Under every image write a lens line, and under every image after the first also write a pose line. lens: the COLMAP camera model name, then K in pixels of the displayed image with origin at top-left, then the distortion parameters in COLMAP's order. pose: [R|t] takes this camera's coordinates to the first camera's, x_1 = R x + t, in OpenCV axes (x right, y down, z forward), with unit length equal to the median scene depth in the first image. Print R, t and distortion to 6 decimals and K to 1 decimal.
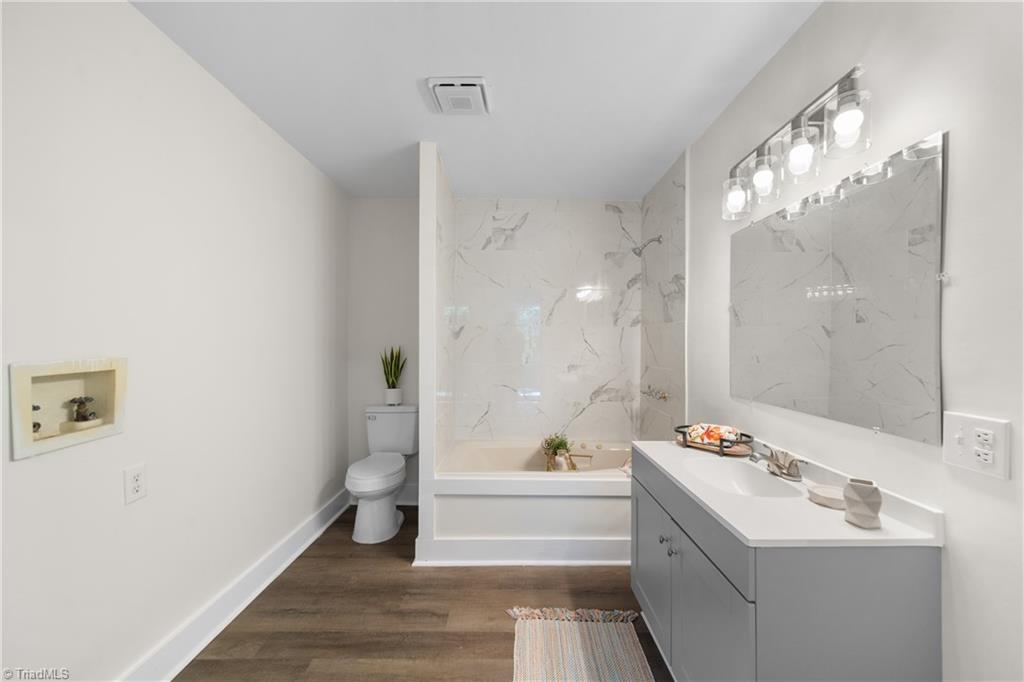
lens RADIAL K [[392.2, 0, 508.2], [0, 392.2, 337.8], [0, 0, 1]] dist [0.004131, -0.000252]
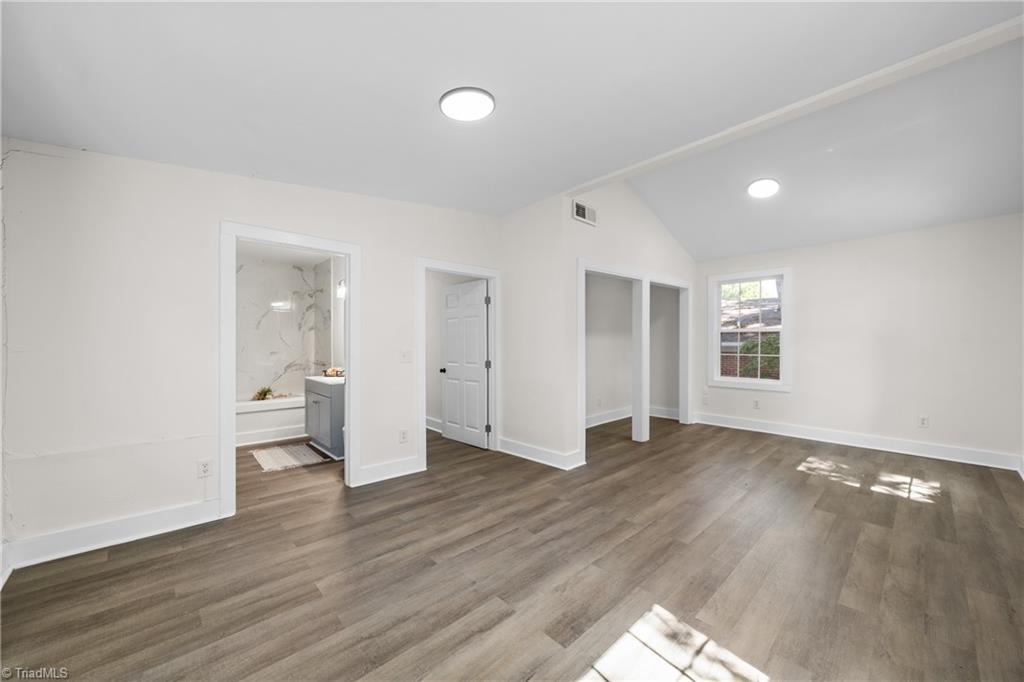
lens RADIAL K [[392.2, 0, 525.2], [0, 392.2, 338.5], [0, 0, 1]] dist [0.004131, -0.000252]
pose [[0.718868, -0.002273, 0.695143, -0.279582], [-0.000976, 0.999990, 0.004278, -0.001841], [-0.695146, -0.003754, 0.718859, -1.198427]]
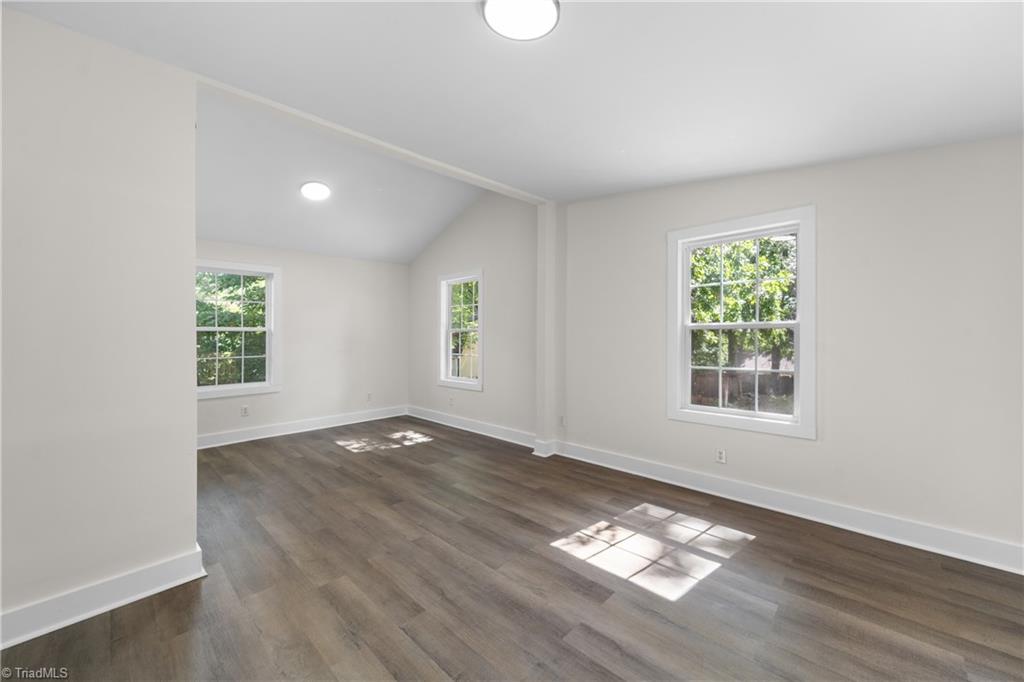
lens RADIAL K [[392.2, 0, 513.1], [0, 392.2, 337.0], [0, 0, 1]] dist [0.004131, -0.000252]
pose [[-0.716761, -0.000206, 0.697319, -0.200708], [0.002145, 0.999995, 0.002500, -0.004839], [-0.697315, 0.003288, -0.716757, -0.223313]]
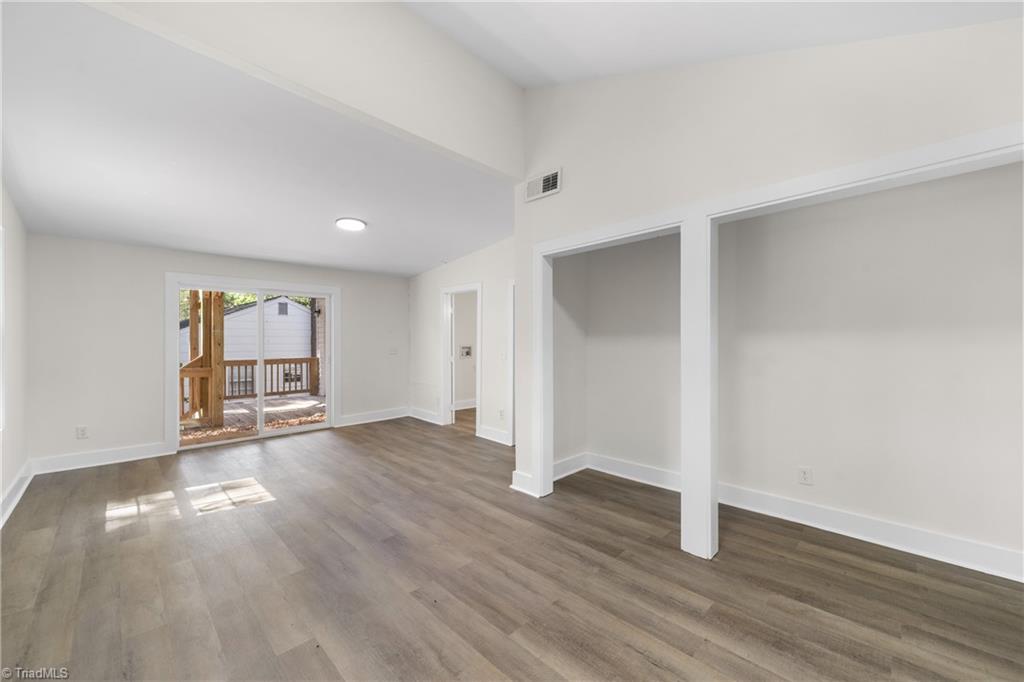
lens RADIAL K [[392.2, 0, 513.1], [0, 392.2, 339.7], [0, 0, 1]] dist [0.004131, -0.000252]
pose [[0.706459, -0.003493, -0.707745, 1.589441], [0.002674, 0.999994, -0.002266, -0.002743], [0.707749, -0.000292, 0.706464, -1.191646]]
